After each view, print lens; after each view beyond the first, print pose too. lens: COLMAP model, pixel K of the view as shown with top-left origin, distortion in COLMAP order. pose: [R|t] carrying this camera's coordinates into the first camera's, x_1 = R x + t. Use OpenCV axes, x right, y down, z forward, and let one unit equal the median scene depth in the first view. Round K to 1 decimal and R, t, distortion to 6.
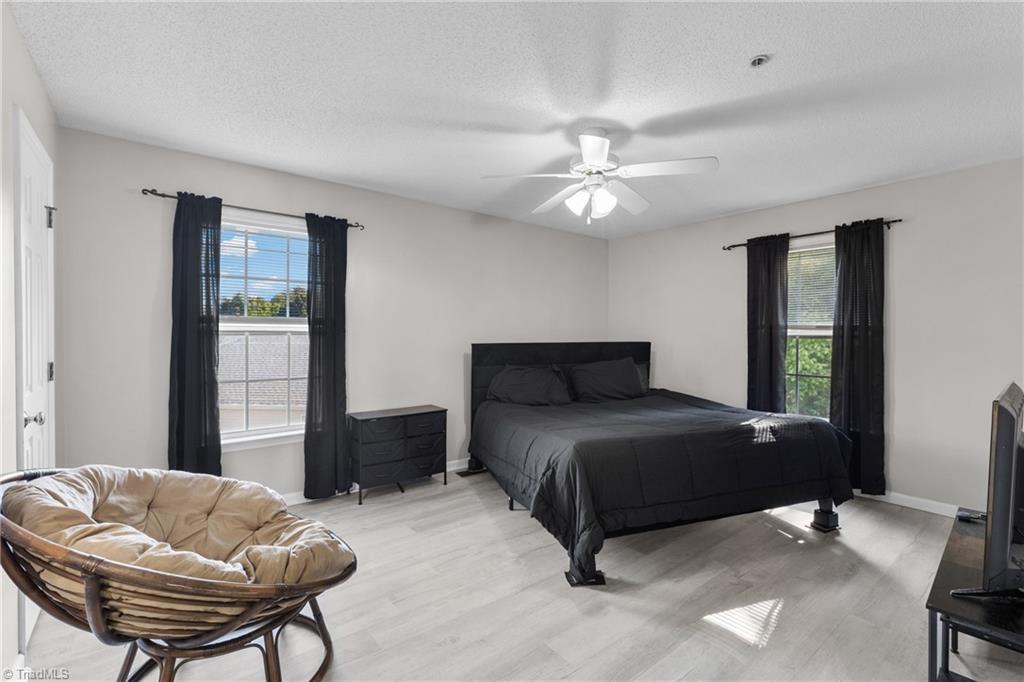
lens RADIAL K [[443.4, 0, 512.0], [0, 443.4, 341.0], [0, 0, 1]] dist [0.000226, 0.000010]
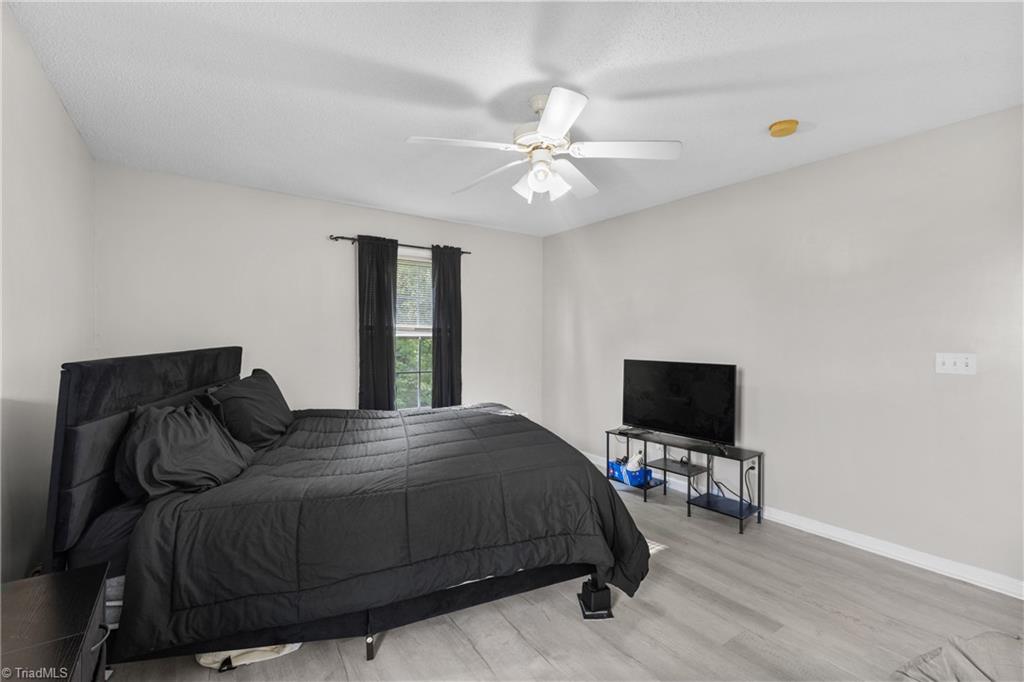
lens RADIAL K [[466.3, 0, 512.0], [0, 466.3, 341.0], [0, 0, 1]] dist [-0.000305, -0.000016]
pose [[0.058933, -0.011735, 0.998193, -0.505922], [0.013296, 0.999851, 0.010969, -0.011584], [-0.998173, 0.012625, 0.059080, 0.711296]]
